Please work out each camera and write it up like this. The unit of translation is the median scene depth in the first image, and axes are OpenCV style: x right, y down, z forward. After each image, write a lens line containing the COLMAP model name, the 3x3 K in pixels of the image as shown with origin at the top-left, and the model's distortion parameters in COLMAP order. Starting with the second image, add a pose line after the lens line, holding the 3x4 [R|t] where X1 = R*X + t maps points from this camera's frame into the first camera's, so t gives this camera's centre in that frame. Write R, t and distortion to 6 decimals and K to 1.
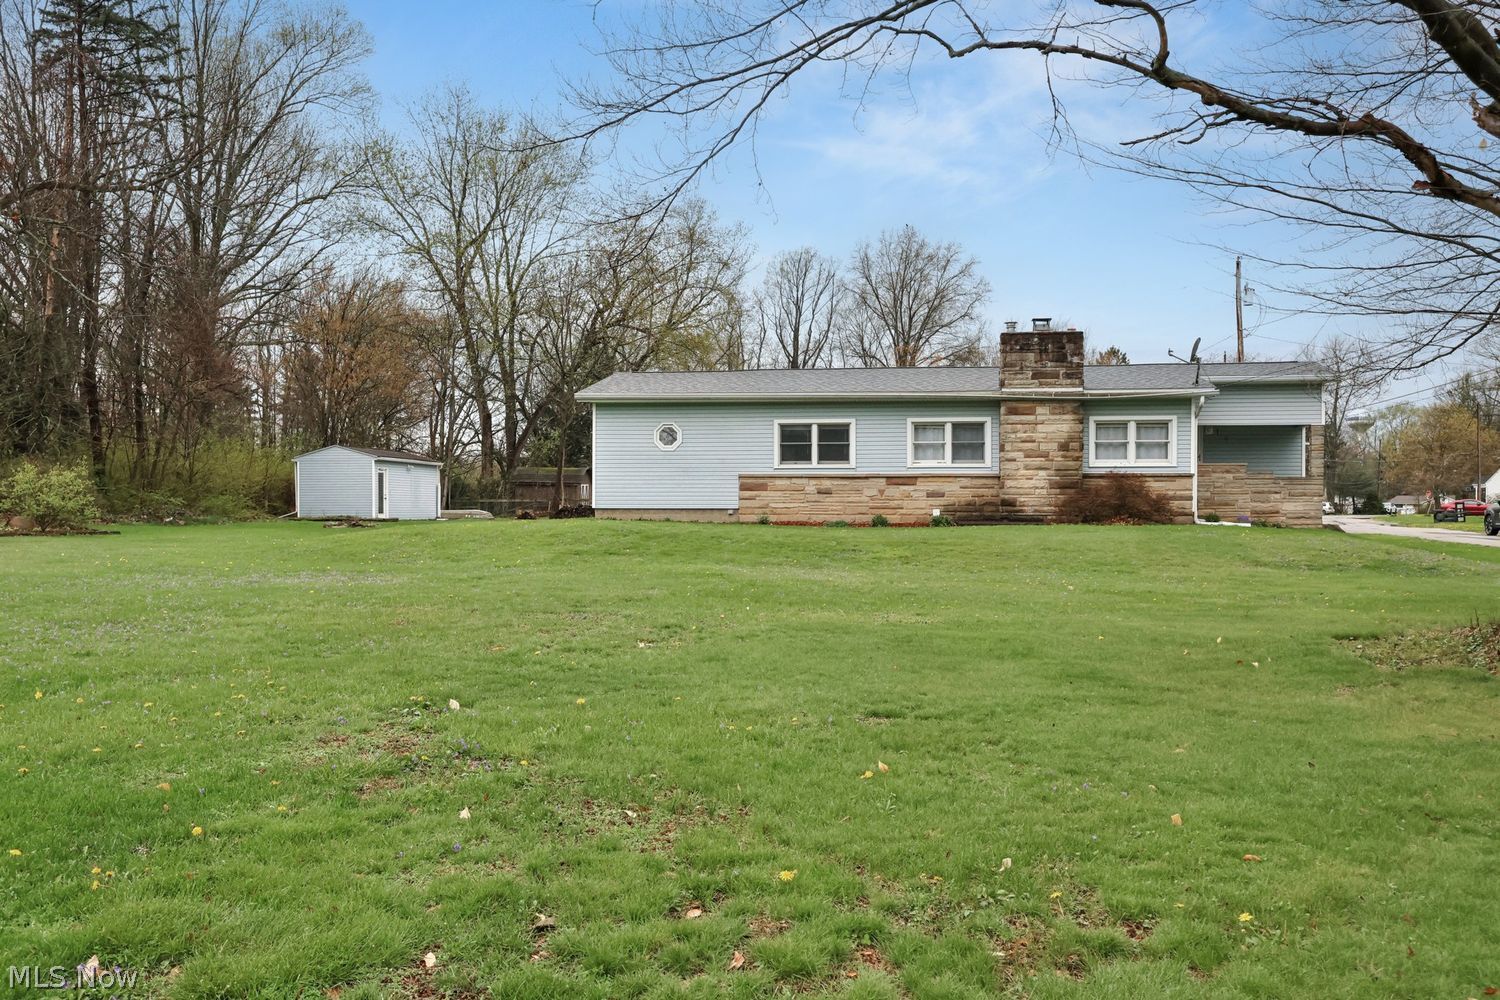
lens RADIAL K [[1220.6, 0, 750.0], [0, 1220.6, 500.0], [0, 0, 1]] dist [0.001517, 0.000525]
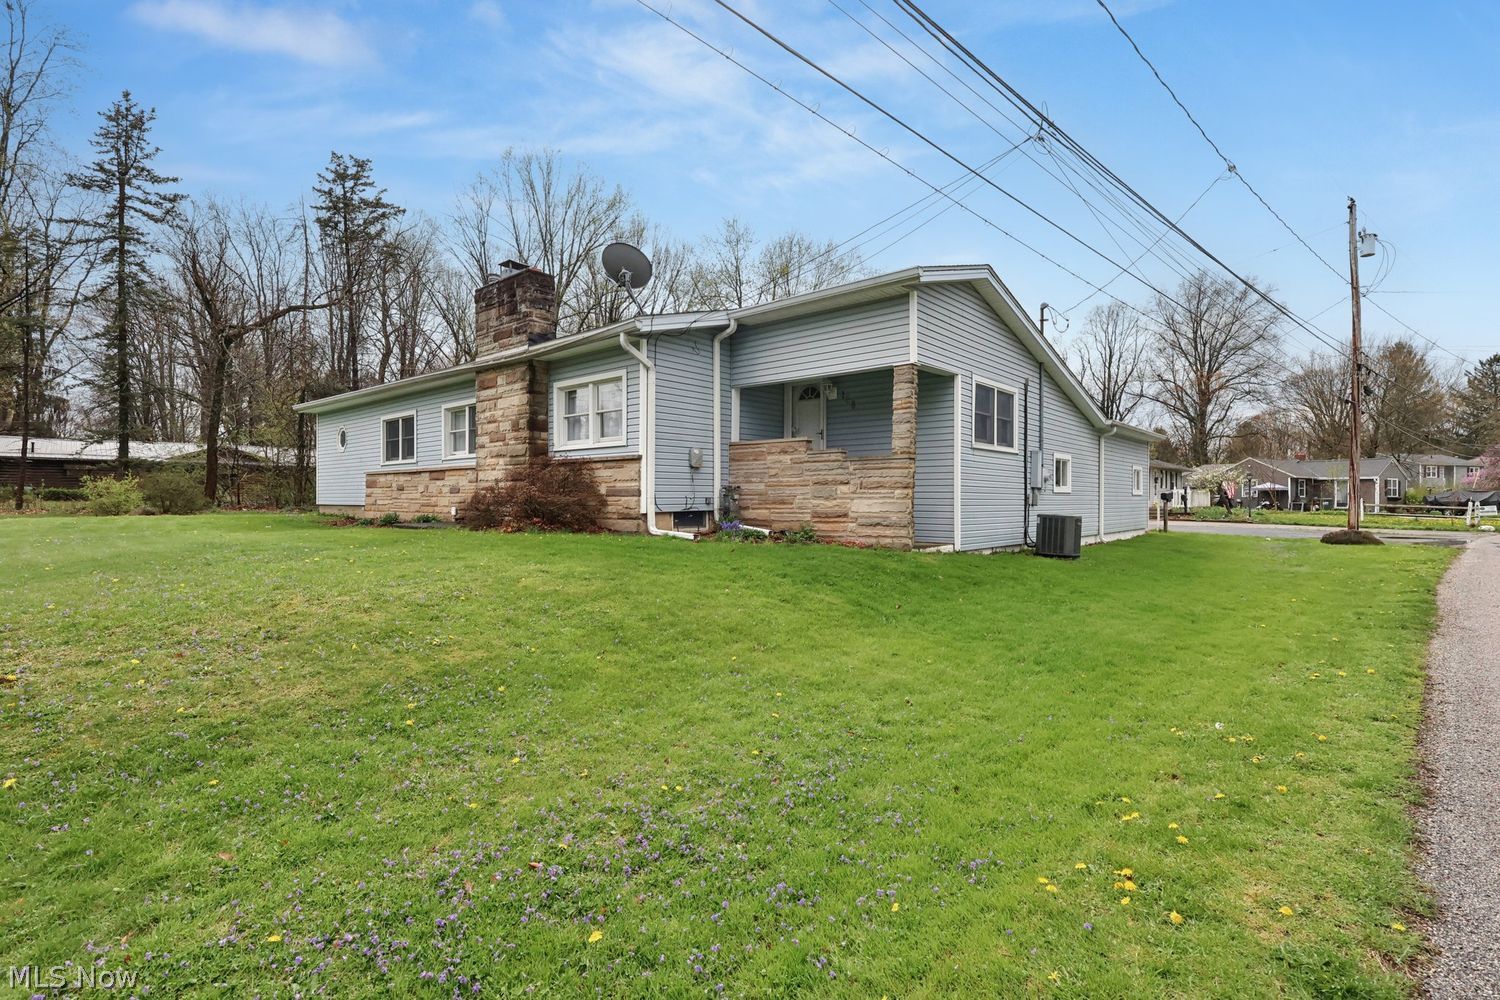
lens RADIAL K [[698.6, 0, 750.0], [0, 698.6, 500.0], [0, 0, 1]] dist [-0.001885, -0.000107]
pose [[0.828533, 0.000744, -0.559940, 0.614067], [0.003028, 0.999979, 0.005810, 0.000304], [0.559933, -0.006509, 0.828513, 0.714621]]
